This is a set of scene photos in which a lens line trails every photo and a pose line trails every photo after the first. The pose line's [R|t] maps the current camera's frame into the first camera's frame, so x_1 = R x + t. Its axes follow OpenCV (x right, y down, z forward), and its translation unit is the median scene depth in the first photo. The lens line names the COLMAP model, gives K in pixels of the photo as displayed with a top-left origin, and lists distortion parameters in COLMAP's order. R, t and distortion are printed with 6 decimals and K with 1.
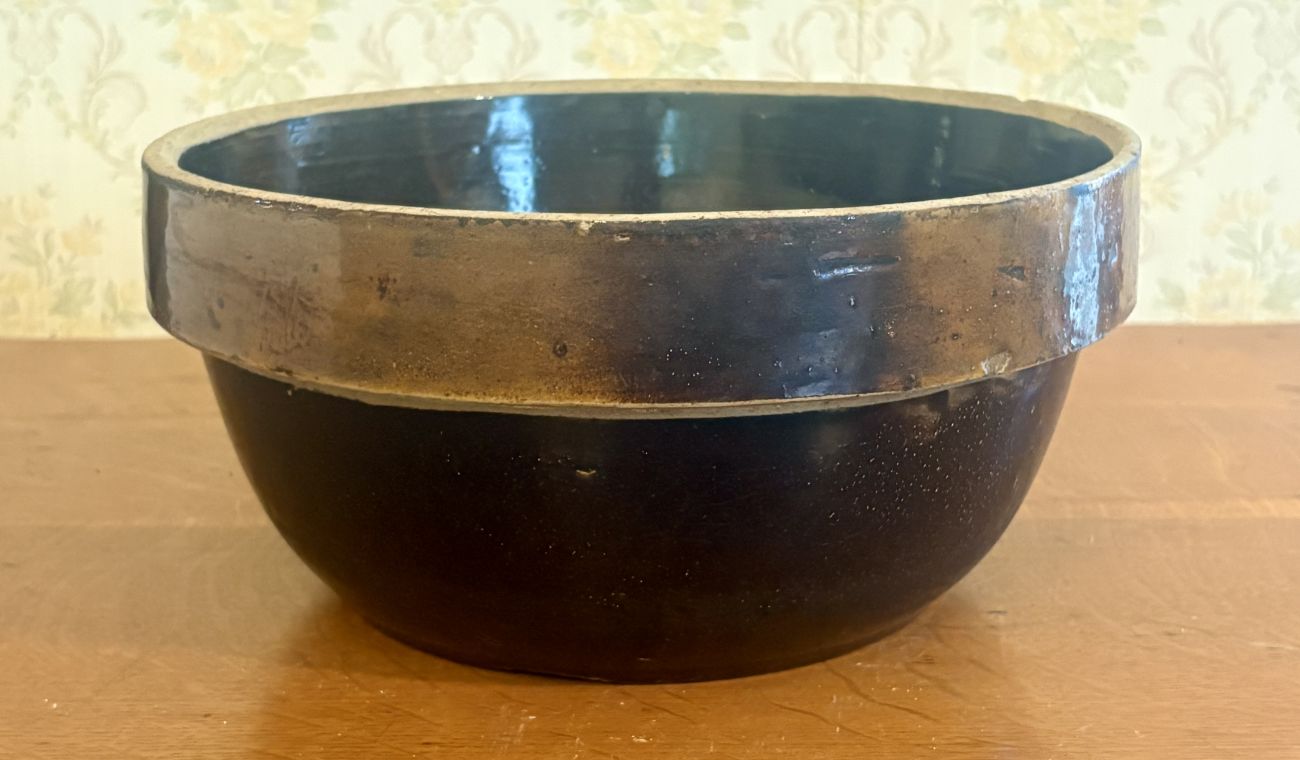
lens RADIAL K [[2035.4, 0, 670.2], [0, 2035.4, 358.2], [0, 0, 1]] dist [-0.004006, 0.000000]
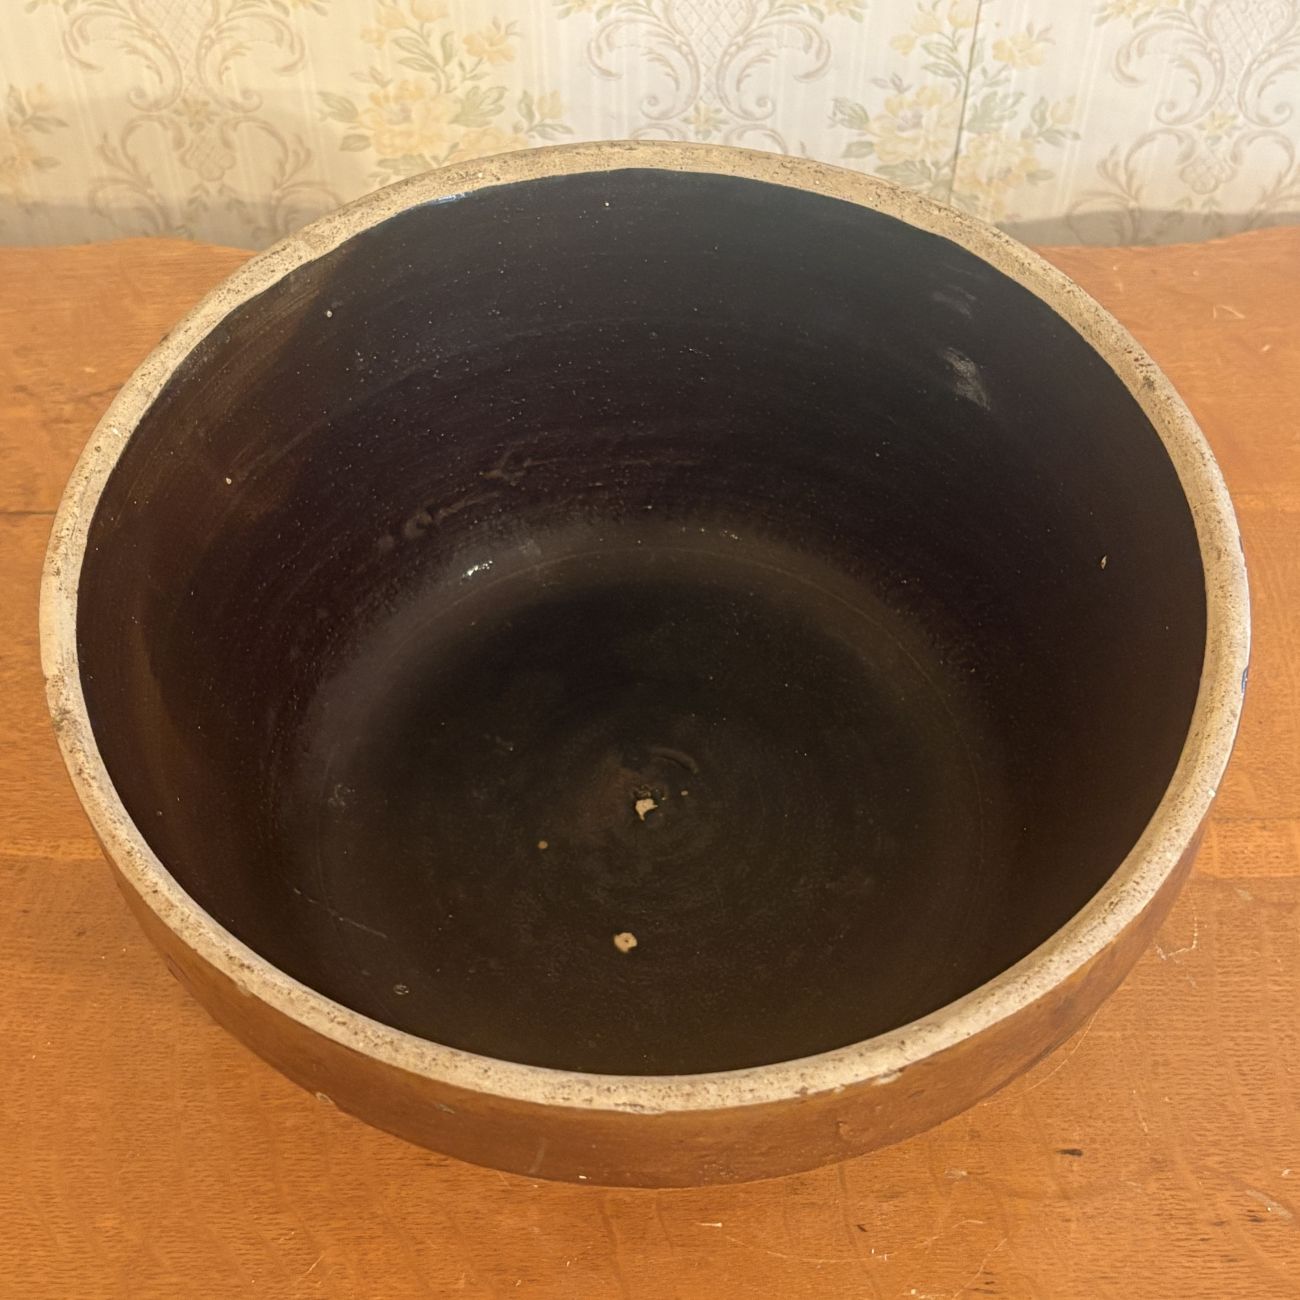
lens RADIAL K [[2051.7, 0, 658.7], [0, 2051.7, 650.4], [0, 0, 1]] dist [-0.027423, 0.000000]
pose [[0.999646, 0.022907, -0.013539, -0.017513], [-0.008780, 0.764268, 0.644840, -0.669936], [0.025118, -0.644492, 0.764198, 0.466503]]
